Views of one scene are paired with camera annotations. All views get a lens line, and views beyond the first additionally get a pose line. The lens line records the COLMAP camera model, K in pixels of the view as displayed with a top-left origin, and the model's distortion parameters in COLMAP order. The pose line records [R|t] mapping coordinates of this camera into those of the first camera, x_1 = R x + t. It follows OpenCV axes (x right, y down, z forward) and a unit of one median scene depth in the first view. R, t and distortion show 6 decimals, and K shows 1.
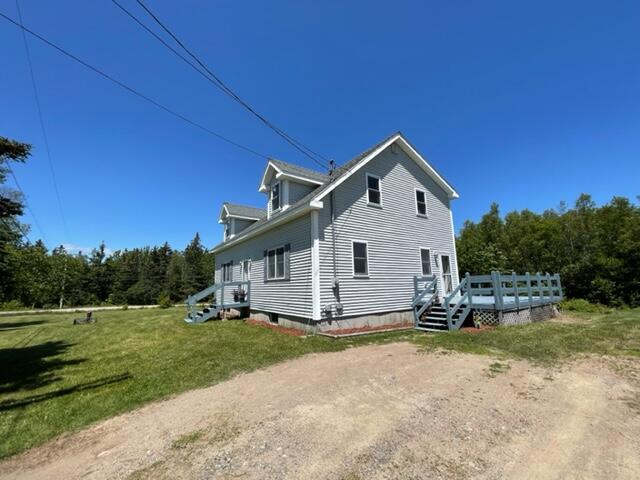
lens RADIAL K [[258.9, 0, 317.4], [0, 258.9, 242.8], [0, 0, 1]] dist [-0.007724, 0.001490]
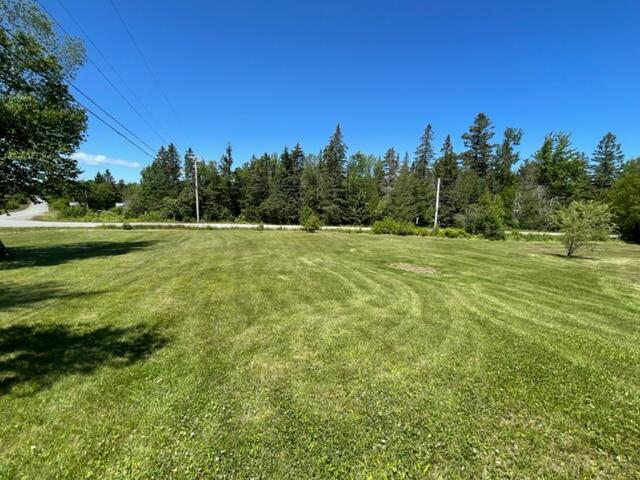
lens RADIAL K [[258.9, 0, 317.1], [0, 258.9, 241.8], [0, 0, 1]] dist [-0.007724, 0.001490]
pose [[0.919748, 0.086717, -0.382811, -0.261192], [0.023144, 0.961612, 0.273437, 0.080245], [0.391827, -0.260352, 0.882433, 0.338162]]
